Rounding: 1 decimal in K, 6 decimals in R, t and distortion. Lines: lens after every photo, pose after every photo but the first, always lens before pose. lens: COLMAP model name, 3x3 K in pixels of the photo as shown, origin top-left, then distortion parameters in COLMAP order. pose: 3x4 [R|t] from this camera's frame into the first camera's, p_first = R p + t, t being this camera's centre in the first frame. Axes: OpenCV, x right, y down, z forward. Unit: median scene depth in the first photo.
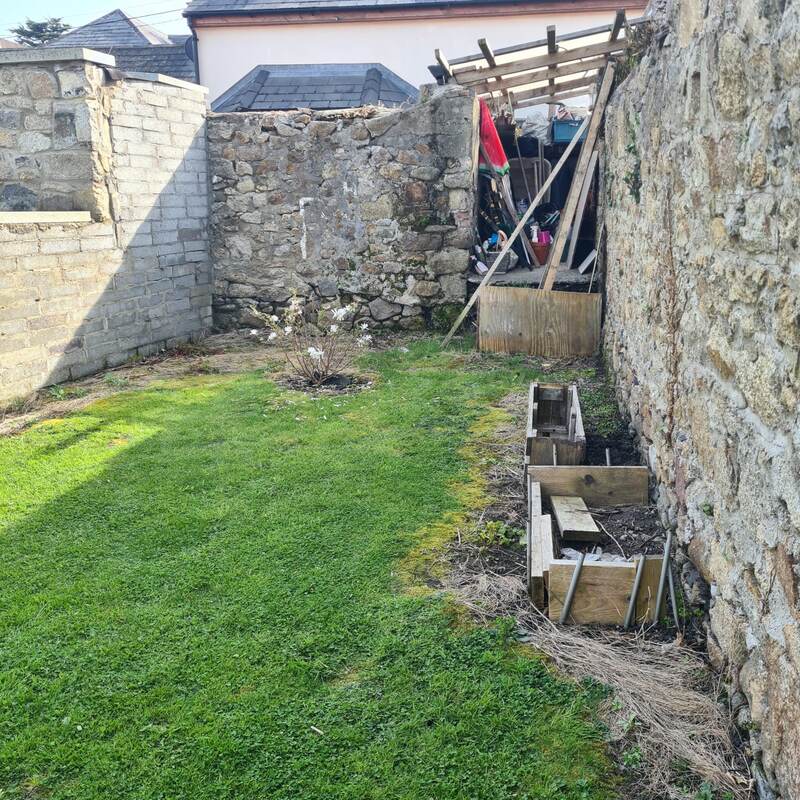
lens RADIAL K [[786.8, 0, 399.2], [0, 786.8, 398.9], [0, 0, 1]] dist [0.041122, 0.000000]
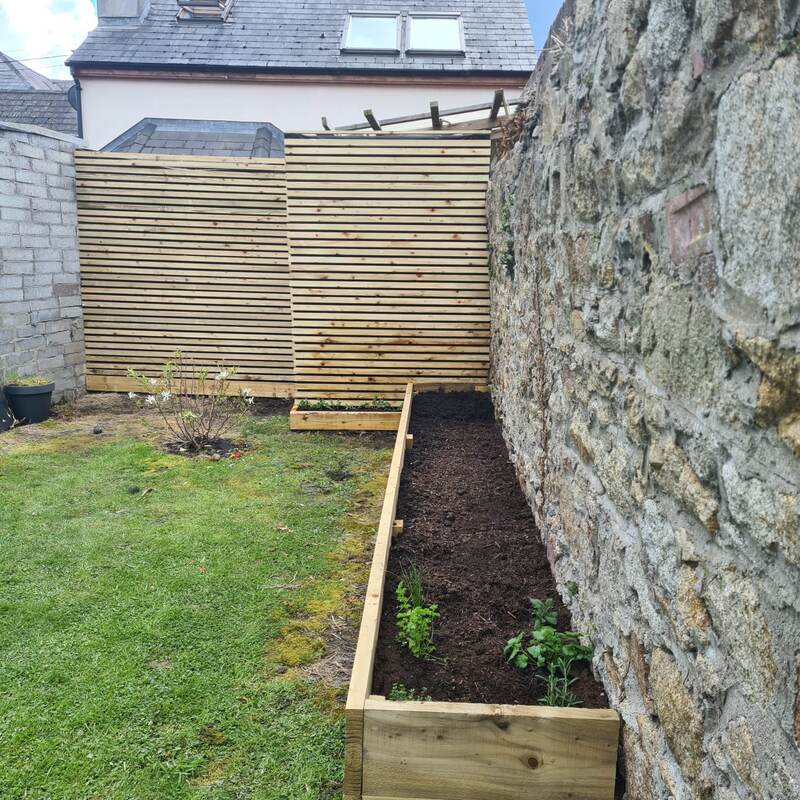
lens RADIAL K [[786.8, 0, 397.0], [0, 786.8, 400.2], [0, 0, 1]] dist [0.041122, 0.000000]
pose [[0.992387, 0.008300, 0.122876, 0.033312], [-0.002220, 0.998770, -0.049534, -0.050124], [-0.123136, 0.048885, 0.991185, 0.000861]]
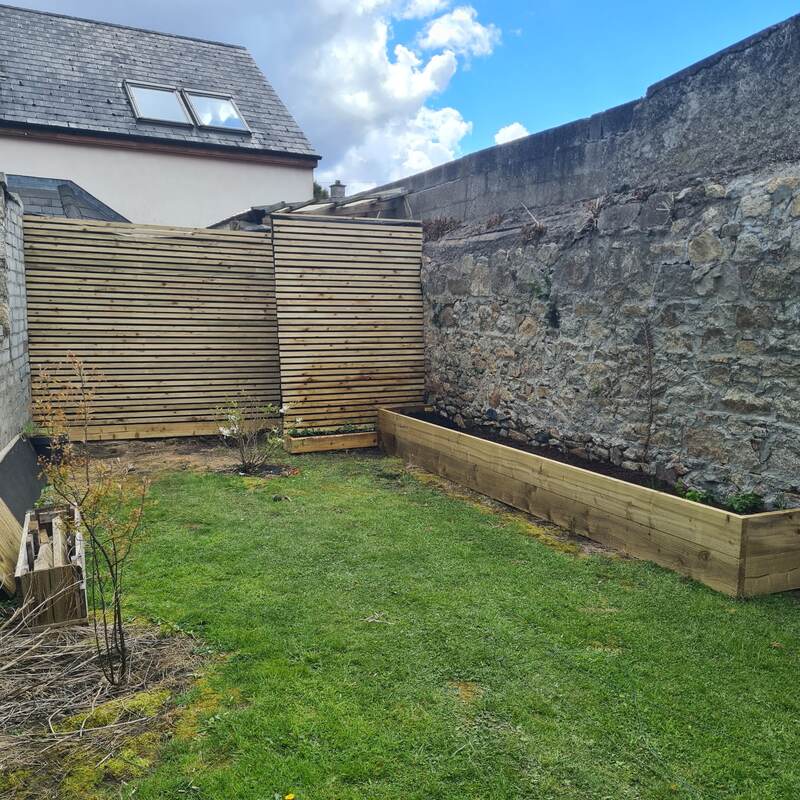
lens RADIAL K [[786.8, 0, 396.9], [0, 786.8, 402.6], [0, 0, 1]] dist [0.041122, 0.000000]
pose [[0.825928, -0.044801, 0.561992, -0.630936], [0.108431, 0.990850, -0.080366, -0.019566], [-0.553250, 0.127314, 0.823229, -0.113382]]
